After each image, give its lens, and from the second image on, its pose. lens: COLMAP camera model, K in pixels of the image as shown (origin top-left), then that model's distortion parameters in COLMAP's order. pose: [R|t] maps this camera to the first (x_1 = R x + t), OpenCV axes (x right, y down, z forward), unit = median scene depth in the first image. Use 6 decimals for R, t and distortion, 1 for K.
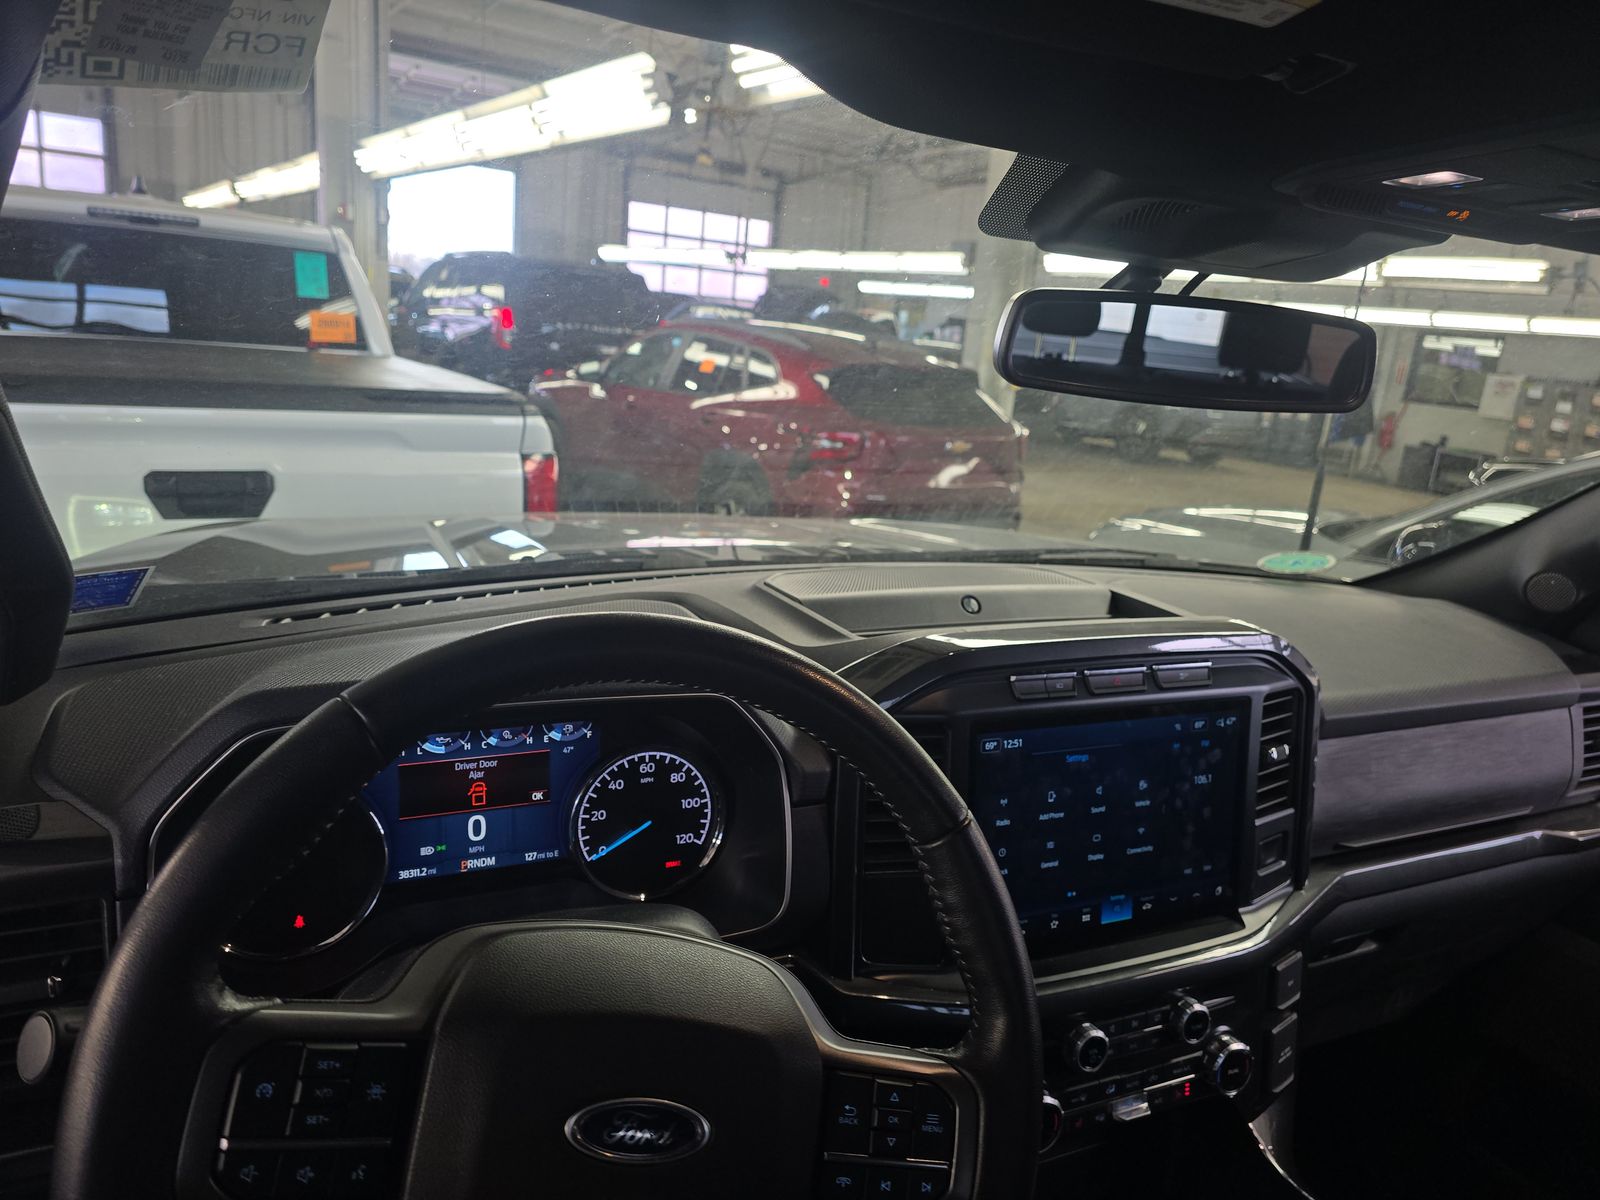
lens RADIAL K [[1076.5, 0, 802.5], [0, 1076.5, 620.6], [0, 0, 1]] dist [0.057709, -0.066081]
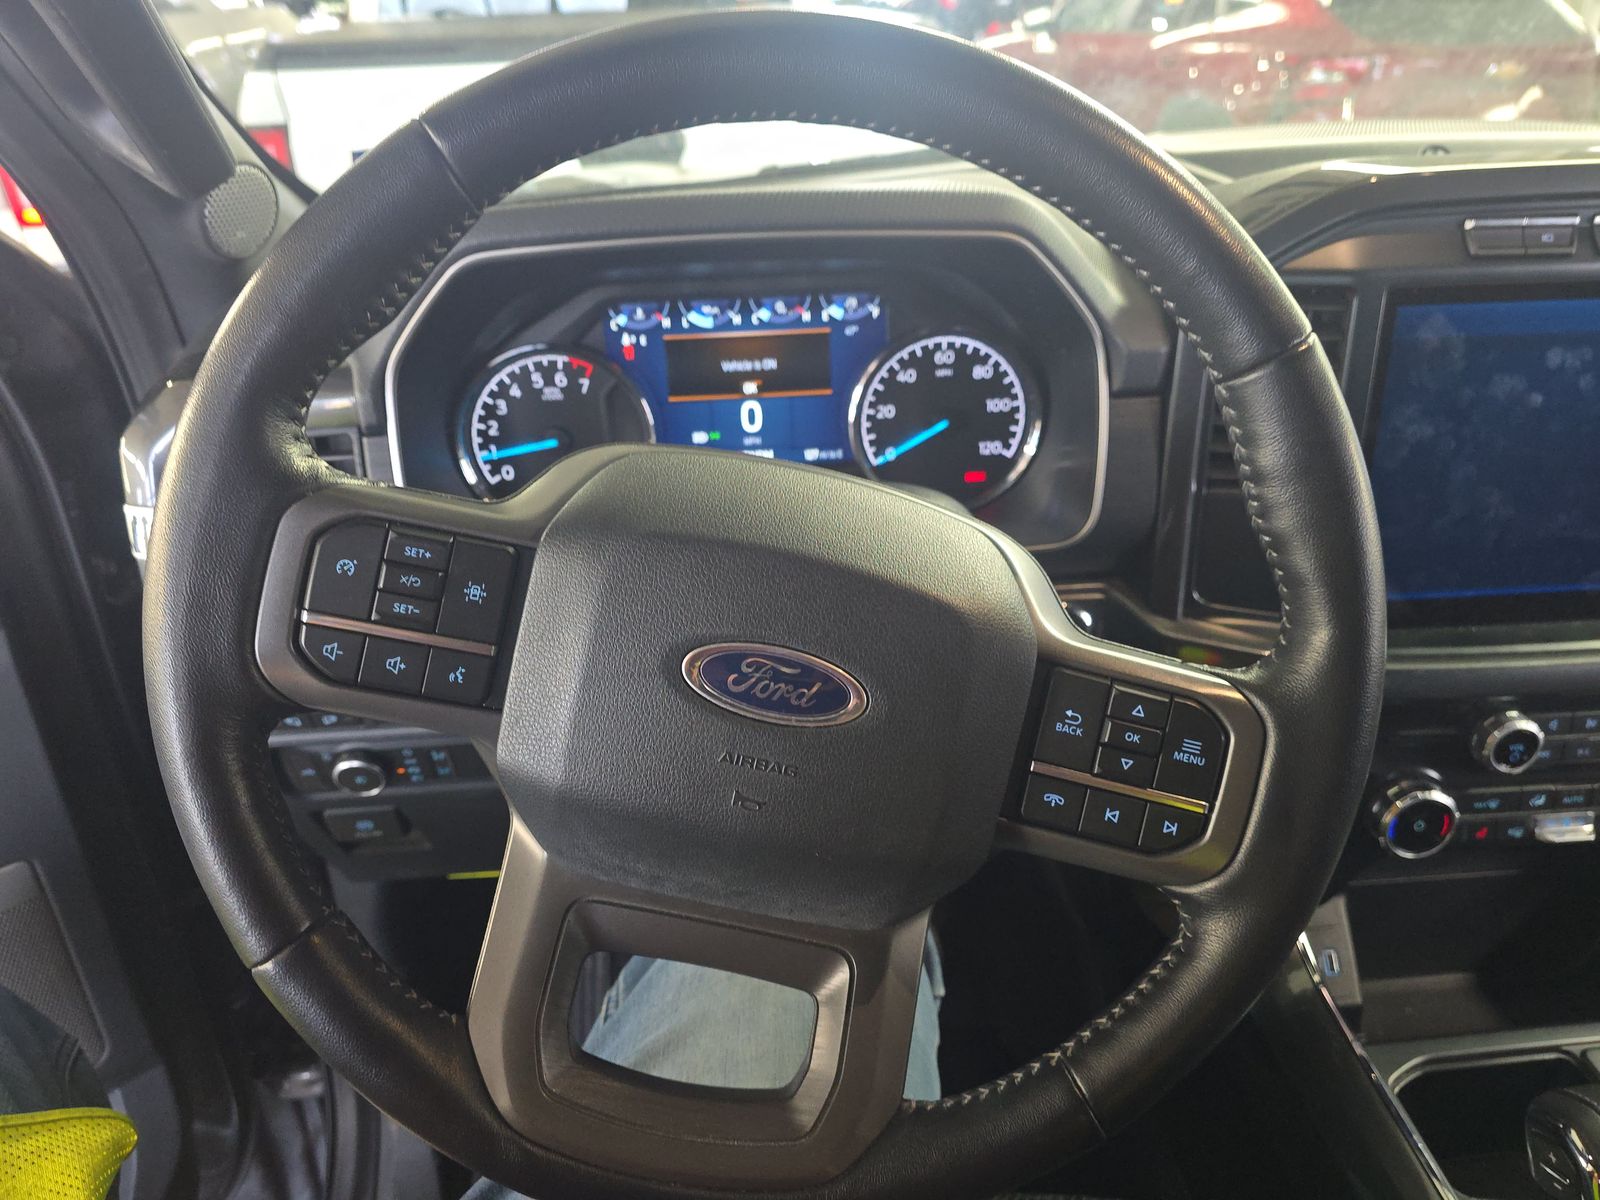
lens RADIAL K [[1086.4, 0, 800.0], [0, 1086.4, 600.0], [0, 0, 1]] dist [0.053456, -0.078389]
pose [[0.918046, 0.093024, -0.385407, 0.096913], [0.001538, 0.971242, 0.238088, 0.120164], [0.396471, -0.219168, 0.891502, 0.168282]]
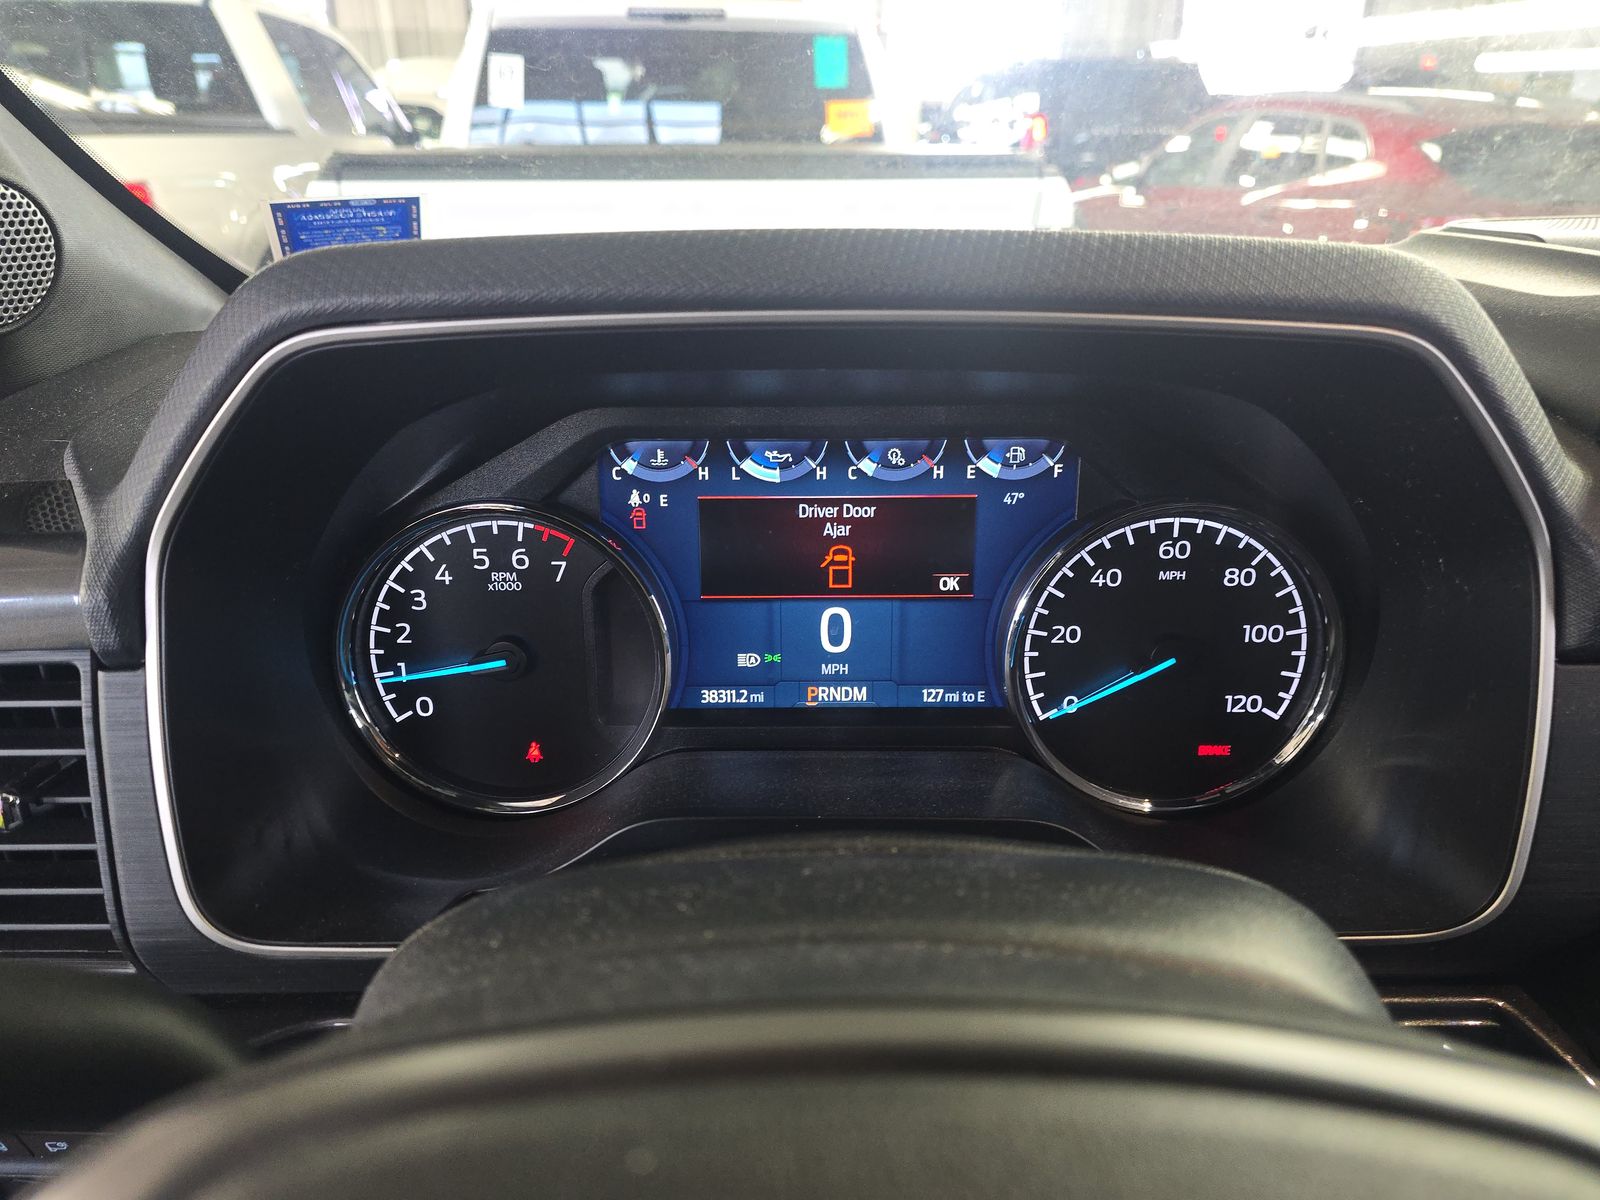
lens RADIAL K [[1064.6, 0, 800.0], [0, 1064.6, 600.0], [0, 0, 1]] dist [0.048865, -0.067979]
pose [[0.890493, 0.091434, -0.445716, -0.079349], [-0.038813, 0.991295, 0.125810, 0.107024], [0.453339, -0.094733, 0.886290, 0.506925]]
